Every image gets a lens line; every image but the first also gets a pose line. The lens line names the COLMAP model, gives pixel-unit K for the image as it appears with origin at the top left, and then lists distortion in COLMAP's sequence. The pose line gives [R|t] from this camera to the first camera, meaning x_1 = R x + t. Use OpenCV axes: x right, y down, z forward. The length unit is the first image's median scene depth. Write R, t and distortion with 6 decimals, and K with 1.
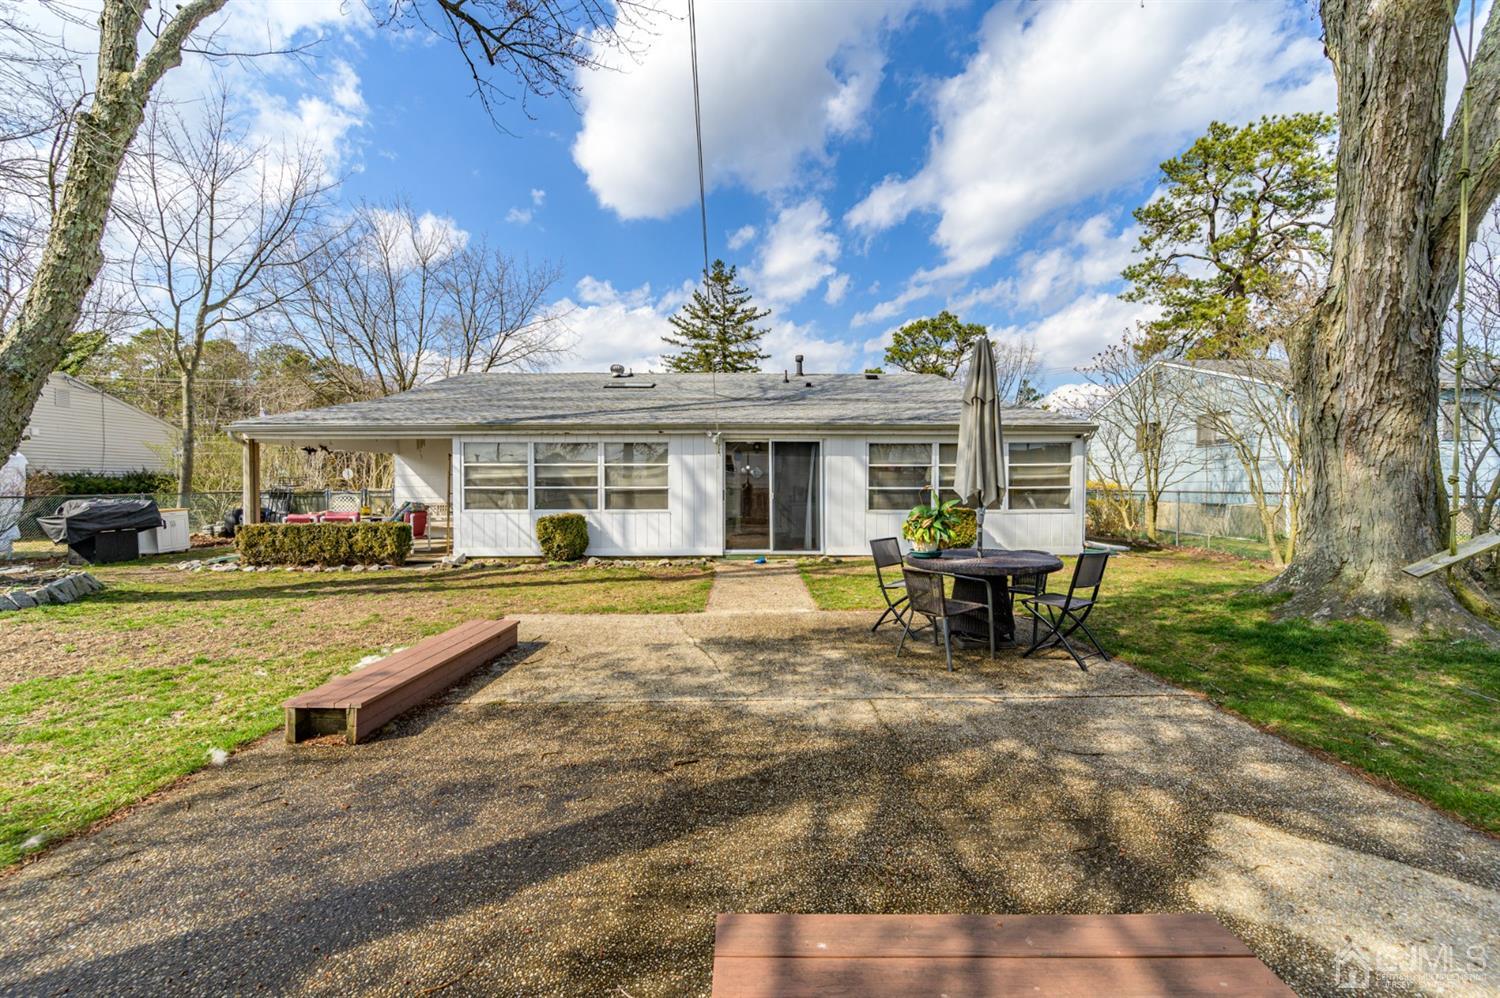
lens RADIAL K [[591.7, 0, 747.0], [0, 591.7, 492.2], [0, 0, 1]] dist [0.000002, 0.000167]
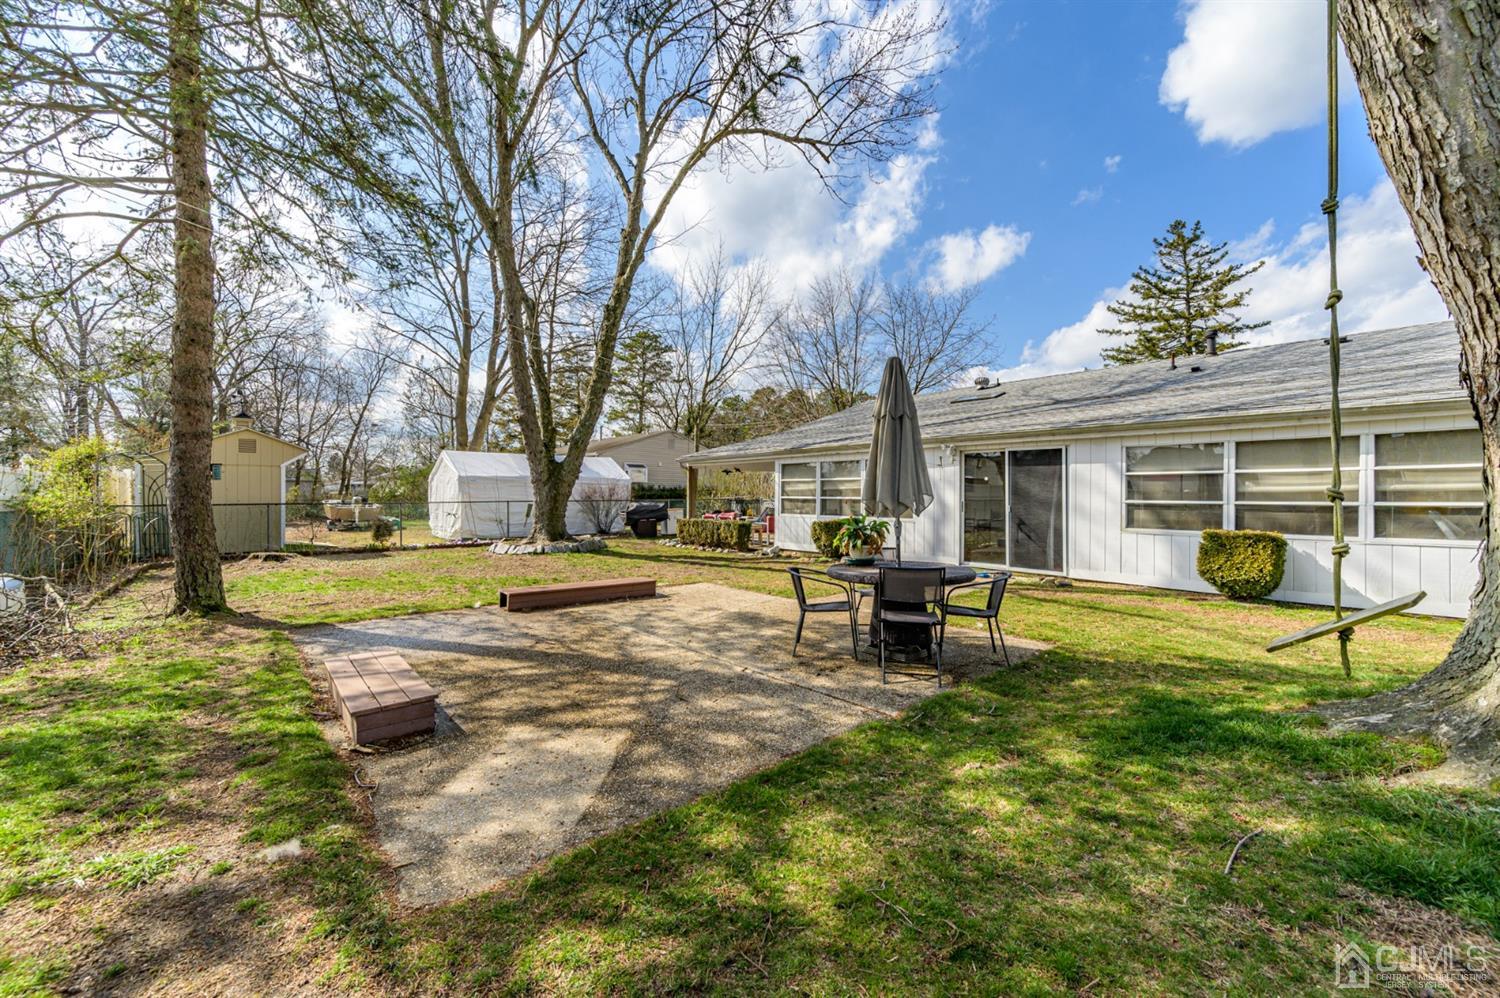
lens RADIAL K [[591.7, 0, 747.0], [0, 591.7, 492.2], [0, 0, 1]] dist [0.000002, 0.000167]
pose [[0.649130, 0.000774, -0.760677, 0.490861], [-0.013542, 0.999853, -0.010539, -0.004015], [0.760557, 0.017142, 0.649045, 0.067765]]
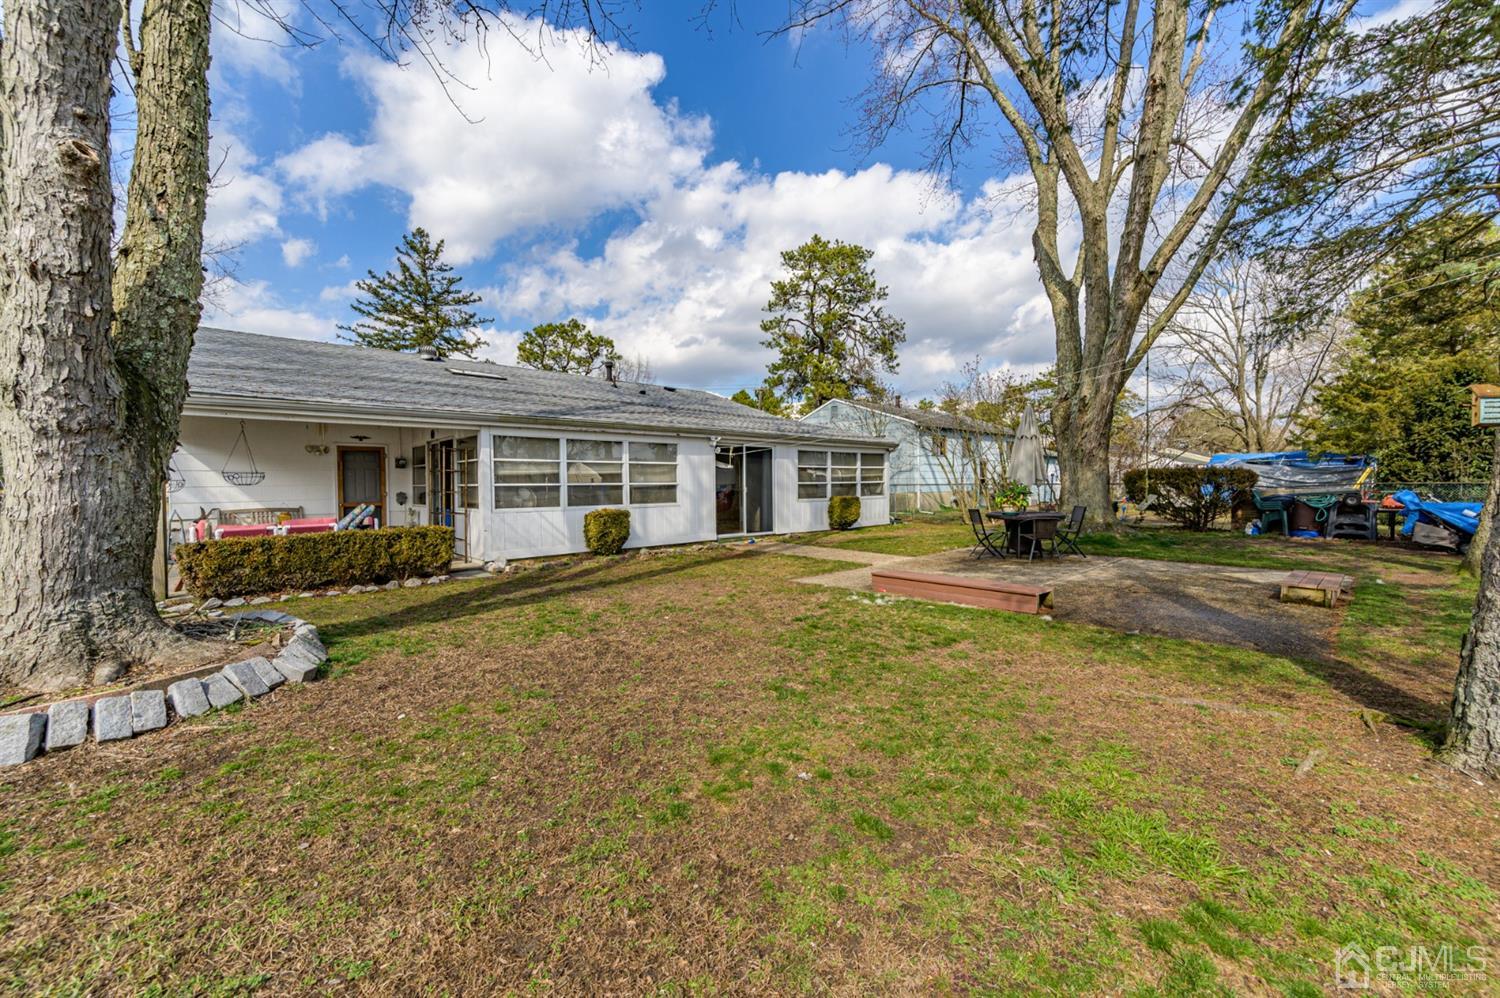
lens RADIAL K [[591.7, 0, 747.0], [0, 591.7, 492.2], [0, 0, 1]] dist [0.000002, 0.000167]
pose [[0.742382, -0.015480, 0.669798, -0.793996], [0.015590, 0.999861, 0.005829, 0.004480], [-0.669796, 0.006115, 0.742520, 0.072250]]
